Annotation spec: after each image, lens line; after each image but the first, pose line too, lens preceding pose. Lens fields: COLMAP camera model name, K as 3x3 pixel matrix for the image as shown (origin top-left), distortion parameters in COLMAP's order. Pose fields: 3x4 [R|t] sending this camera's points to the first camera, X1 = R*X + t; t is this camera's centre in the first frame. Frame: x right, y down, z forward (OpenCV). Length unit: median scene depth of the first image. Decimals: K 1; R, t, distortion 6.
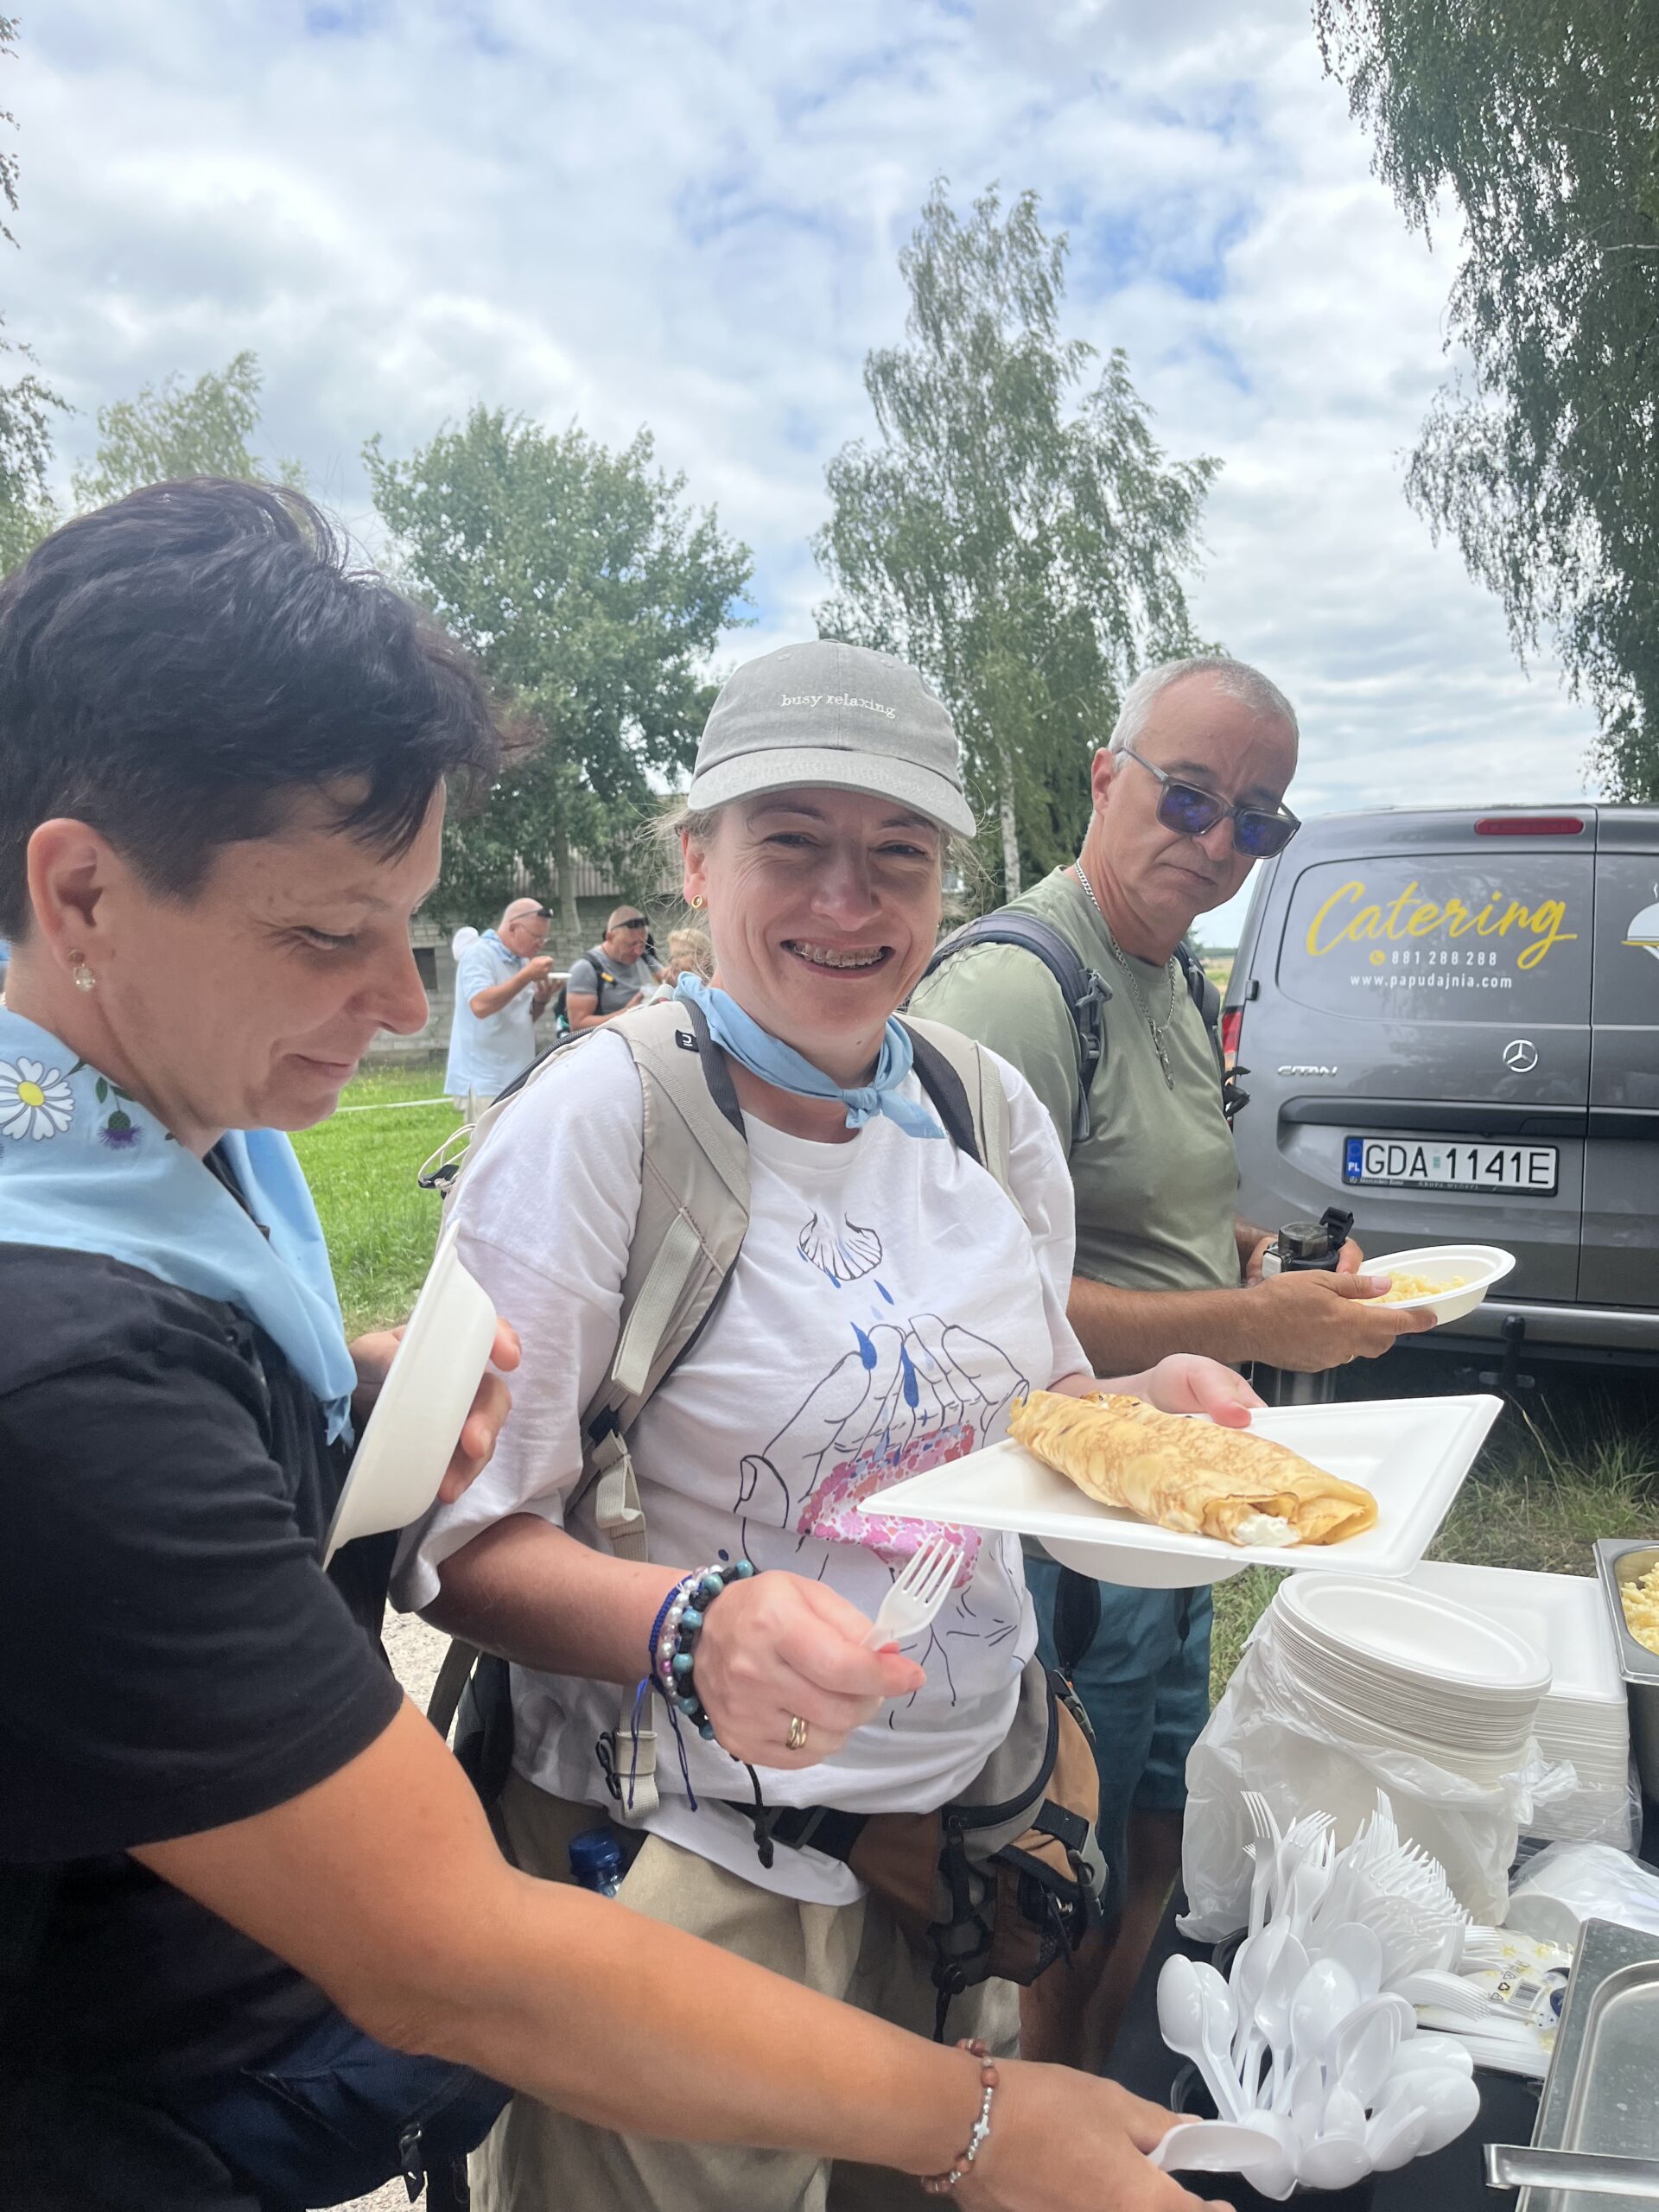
lens RADIAL K [[1697.4, 0, 789.2], [0, 1697.4, 1073.7], [0, 0, 1]] dist [0.076488, -0.104406]
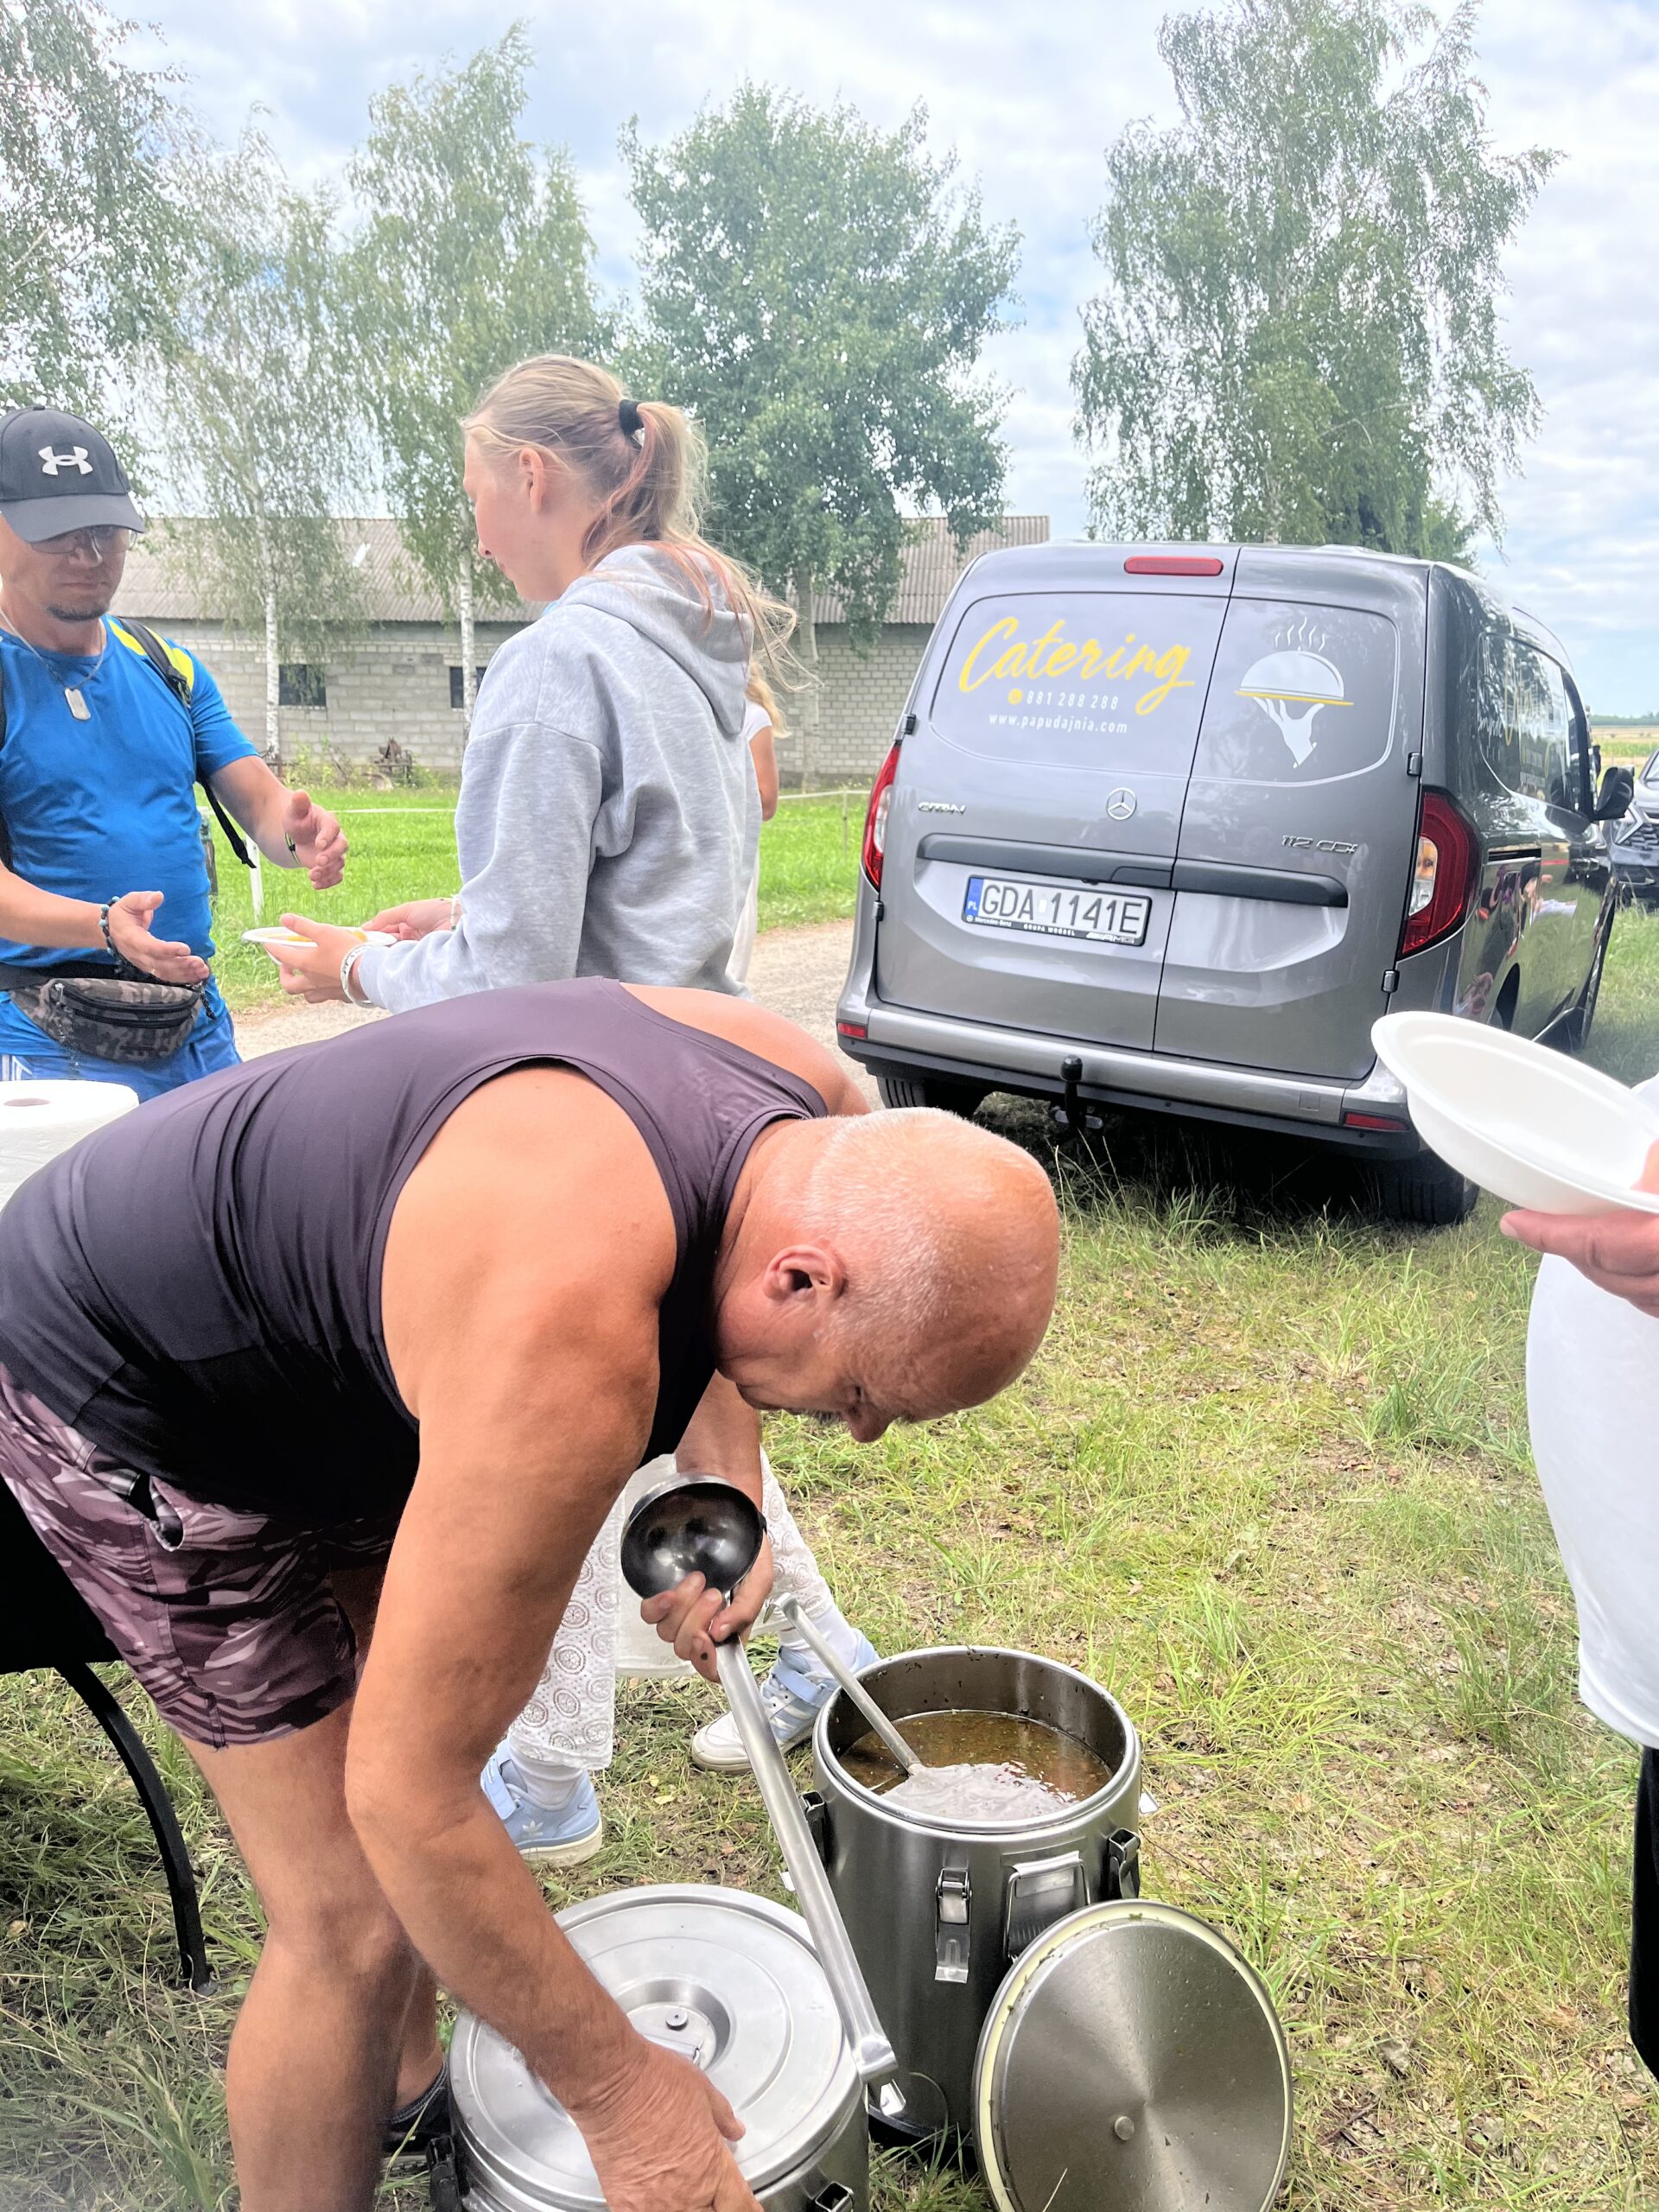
lens RADIAL K [[1697.2, 0, 829.5], [0, 1697.2, 1106.0], [0, 0, 1]] dist [0.065181, -0.098827]
pose [[0.980108, 0.096647, -0.173343, 0.396157], [-0.066433, 0.982796, 0.172332, 0.002414], [0.187016, -0.157388, 0.969667, -0.022660]]
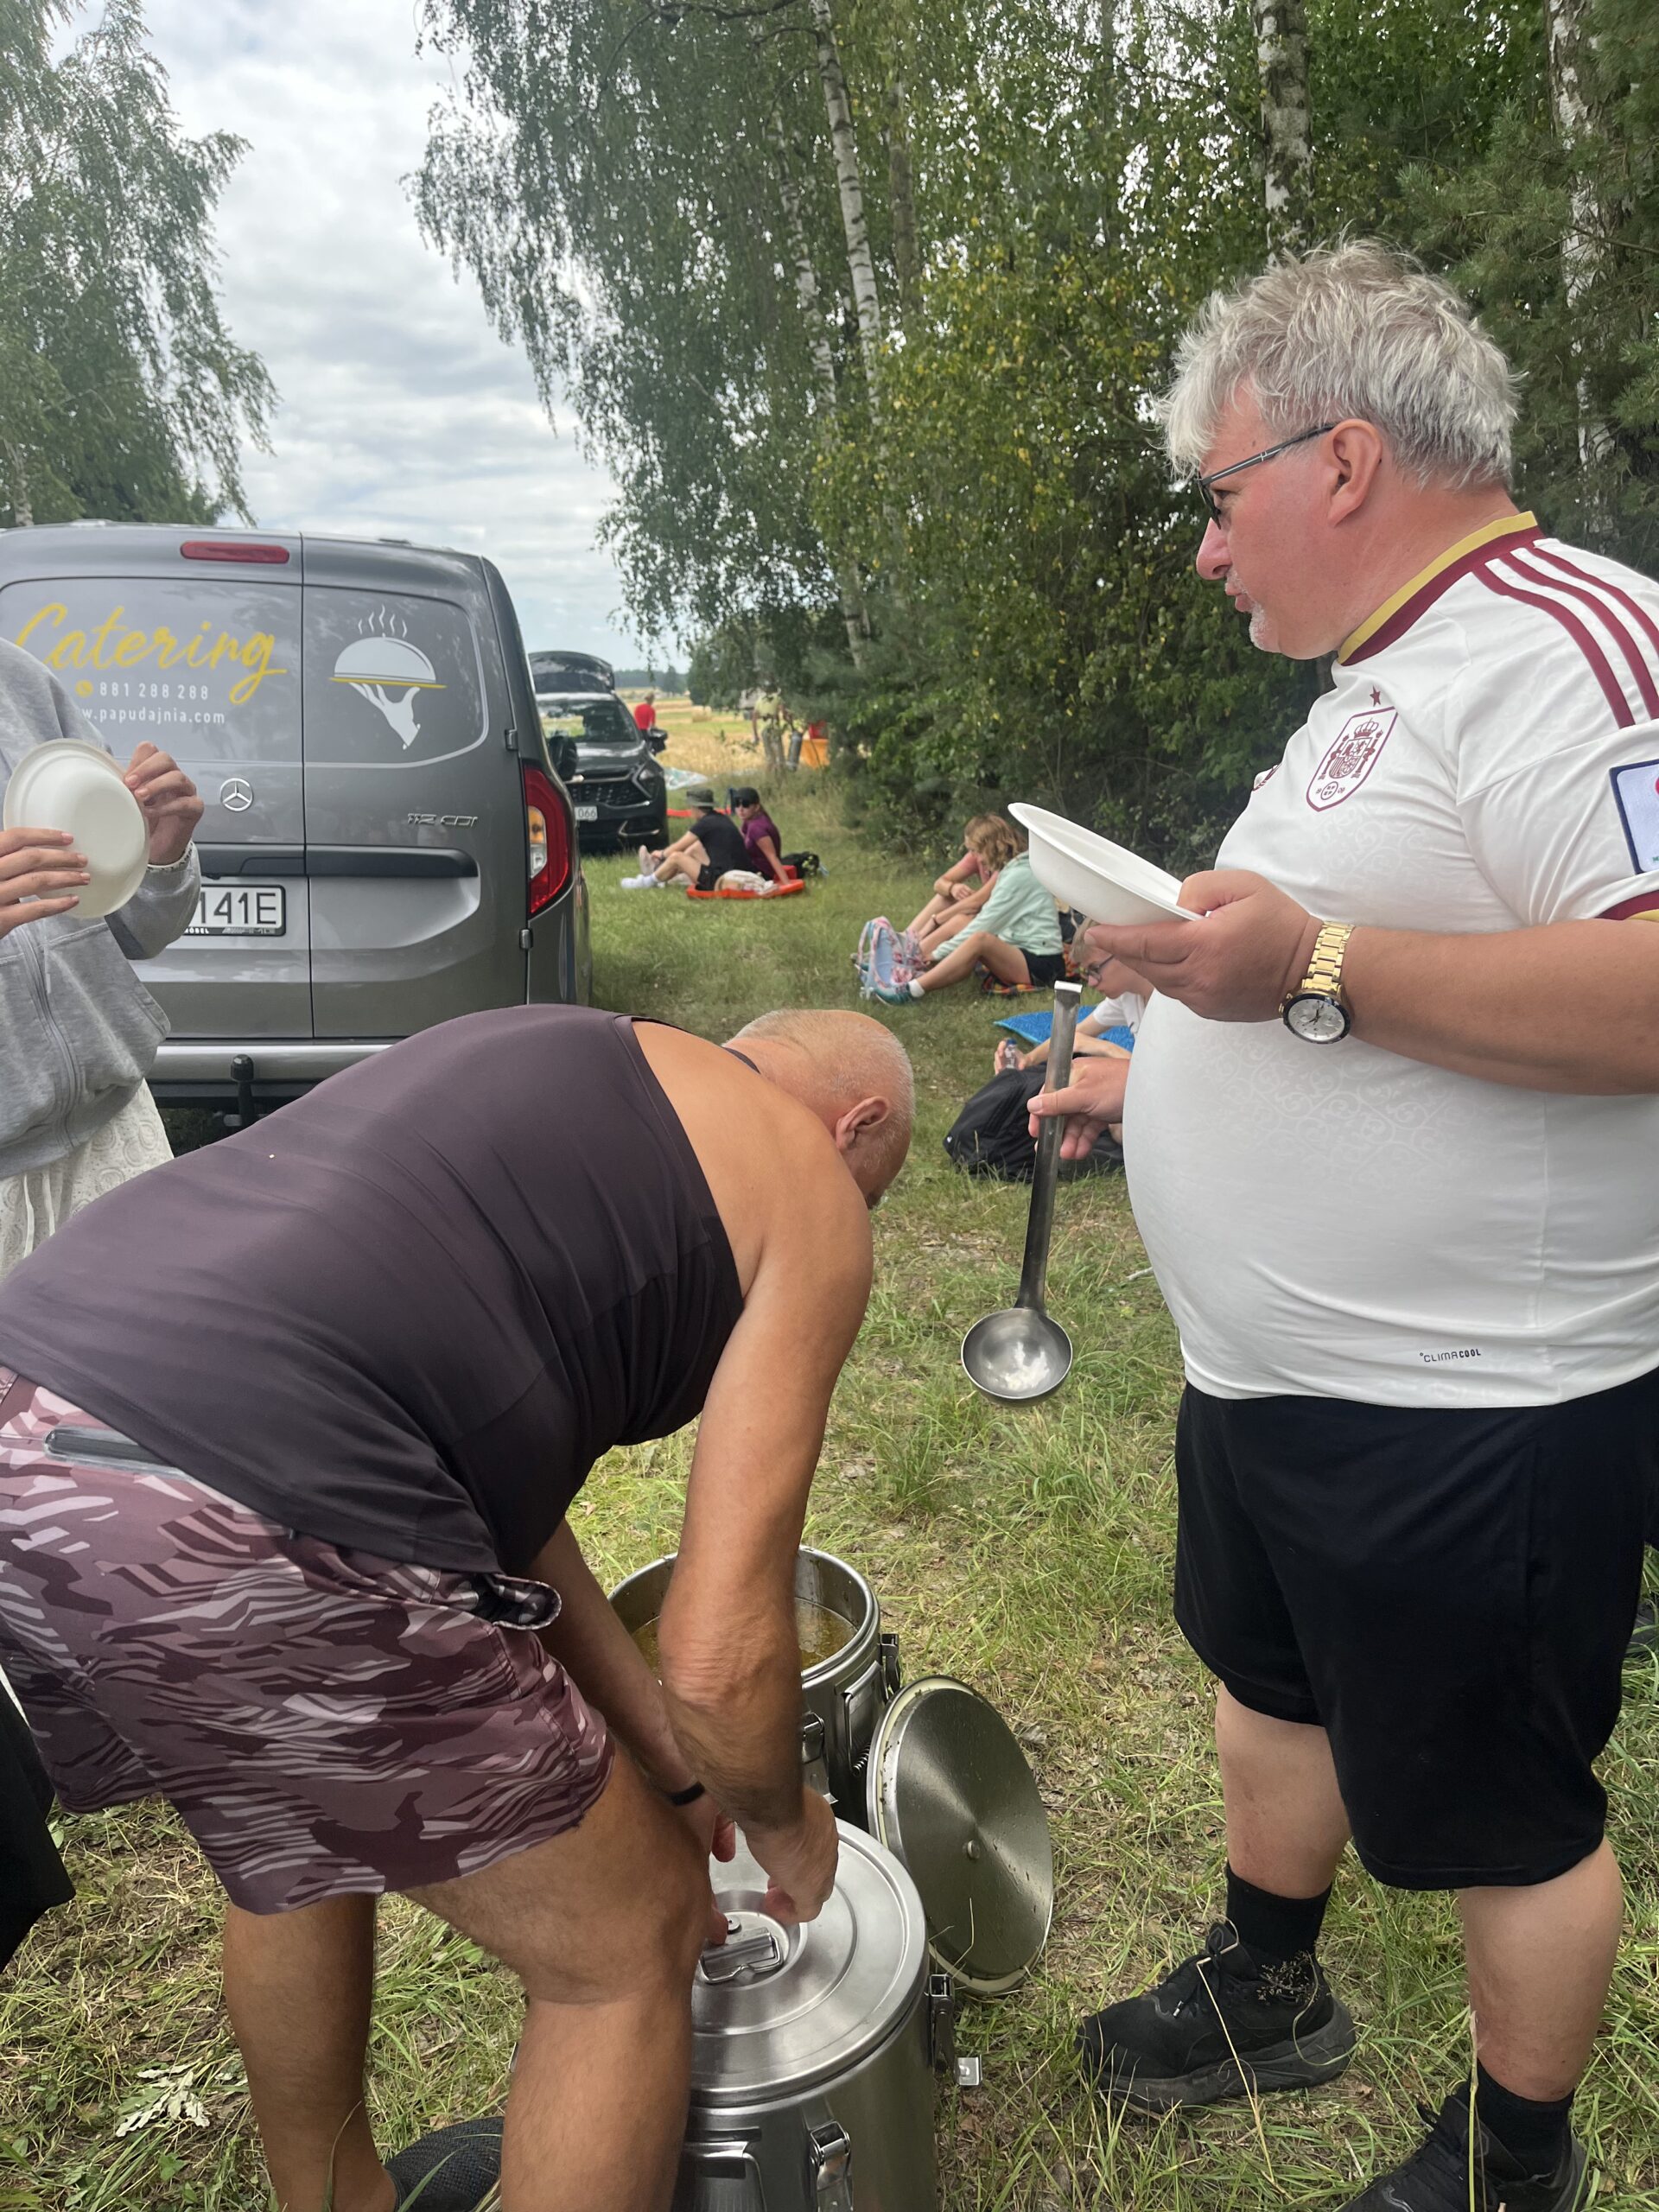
lens RADIAL K [[1697.2, 0, 829.5], [0, 1697.2, 1106.0], [0, 0, 1]] dist [0.065181, -0.098827]
pose [[0.876444, -0.096831, 0.471668, 0.215384], [0.018597, 0.985647, 0.167790, 0.006547], [-0.481145, -0.138287, 0.865665, -0.033985]]
